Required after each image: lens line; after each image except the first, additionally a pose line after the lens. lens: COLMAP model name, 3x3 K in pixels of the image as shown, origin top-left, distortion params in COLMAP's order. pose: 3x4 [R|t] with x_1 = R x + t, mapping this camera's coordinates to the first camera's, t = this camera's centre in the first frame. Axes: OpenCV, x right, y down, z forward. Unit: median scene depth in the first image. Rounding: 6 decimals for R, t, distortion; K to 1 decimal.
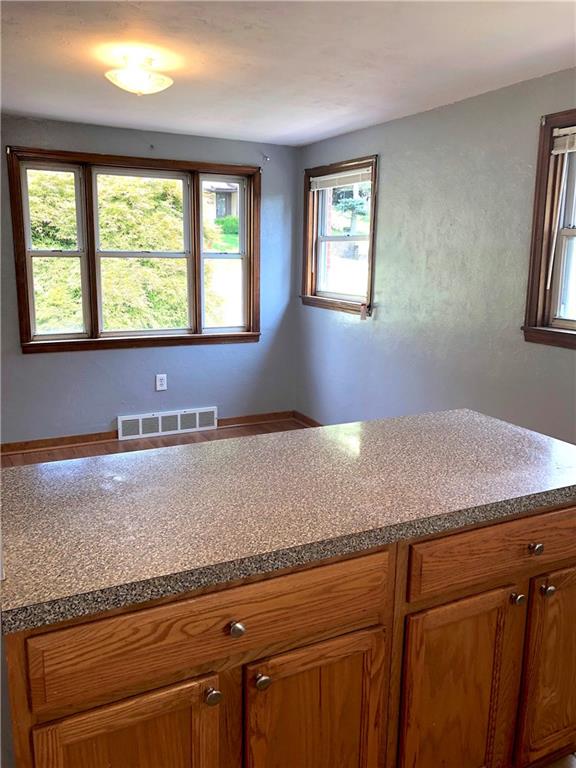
lens RADIAL K [[626.8, 0, 286.3], [0, 626.8, 376.5], [0, 0, 1]] dist [0.040407, -0.045376]
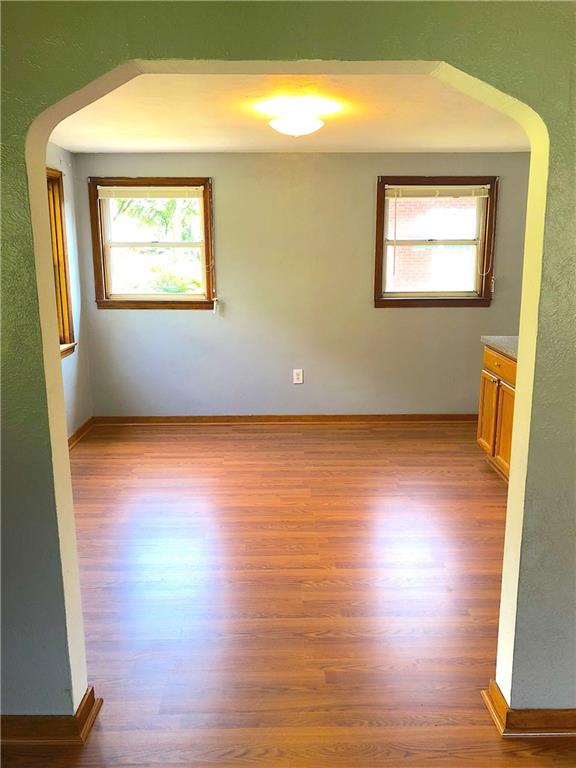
lens RADIAL K [[626.8, 0, 290.1], [0, 626.8, 389.2], [0, 0, 1]] dist [0.040407, -0.045376]
pose [[0.447277, -0.226149, 0.865333, -0.794729], [0.186306, 0.969840, 0.157163, -0.096445], [-0.874776, 0.090921, 0.475920, 0.263983]]
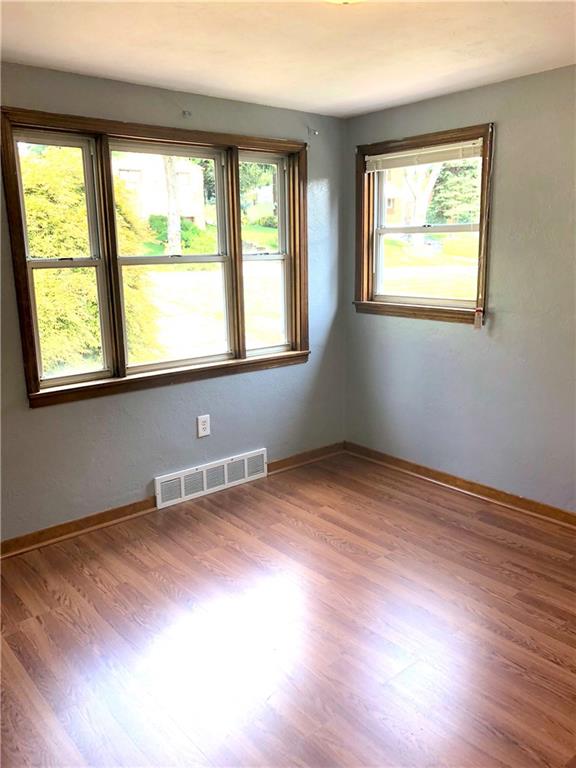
lens RADIAL K [[626.8, 0, 287.8], [0, 626.8, 381.2], [0, 0, 1]] dist [0.040407, -0.045376]
pose [[0.973472, -0.080661, 0.214118, -0.256898], [0.077406, 0.996721, 0.023556, -0.054457], [-0.215316, -0.006357, 0.976524, 0.229393]]
